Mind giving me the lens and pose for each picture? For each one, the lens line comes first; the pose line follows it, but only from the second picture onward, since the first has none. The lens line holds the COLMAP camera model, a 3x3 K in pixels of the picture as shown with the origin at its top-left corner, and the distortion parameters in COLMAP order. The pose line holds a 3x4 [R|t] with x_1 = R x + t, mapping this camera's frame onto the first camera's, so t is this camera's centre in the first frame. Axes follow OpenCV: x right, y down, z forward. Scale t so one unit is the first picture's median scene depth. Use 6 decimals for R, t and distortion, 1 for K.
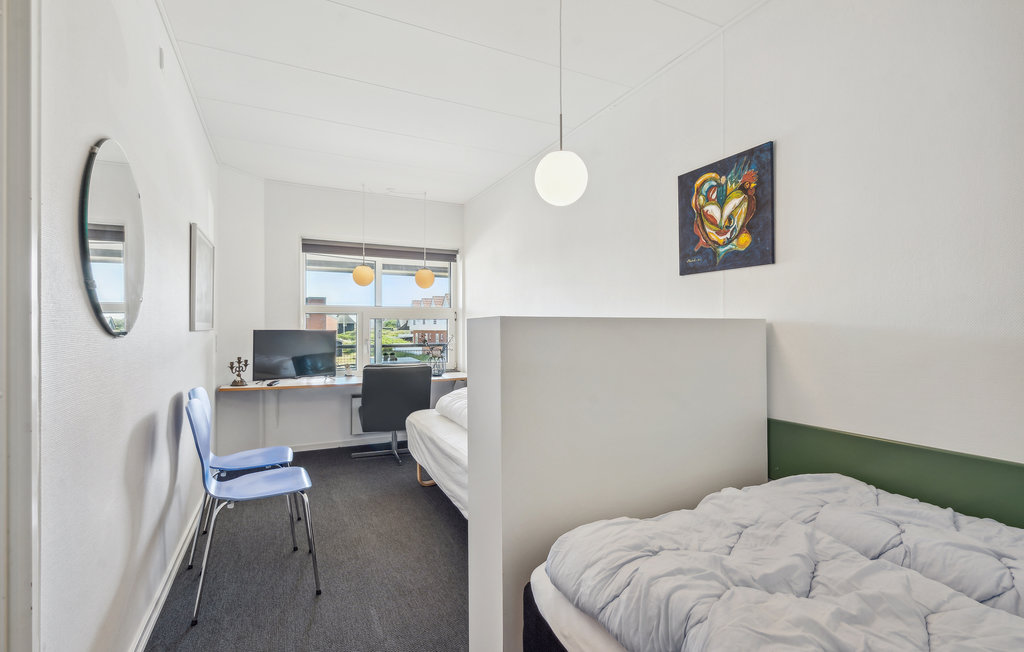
lens RADIAL K [[480.3, 0, 511.9], [0, 480.3, 326.3], [0, 0, 1]] dist [0.002469, 0.000163]
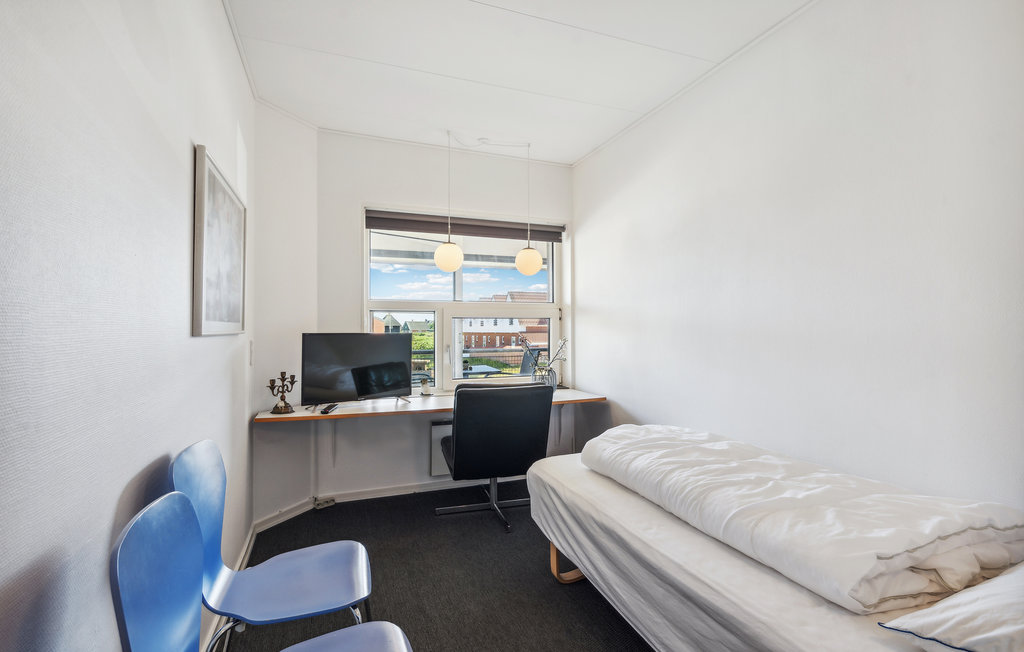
lens RADIAL K [[480.3, 0, 511.9], [0, 480.3, 322.1], [0, 0, 1]] dist [0.002469, 0.000163]
pose [[0.996369, -0.004507, -0.085015, -0.167715], [0.003445, 0.999914, -0.012634, 0.000931], [0.085065, 0.012295, 0.996300, 0.316576]]
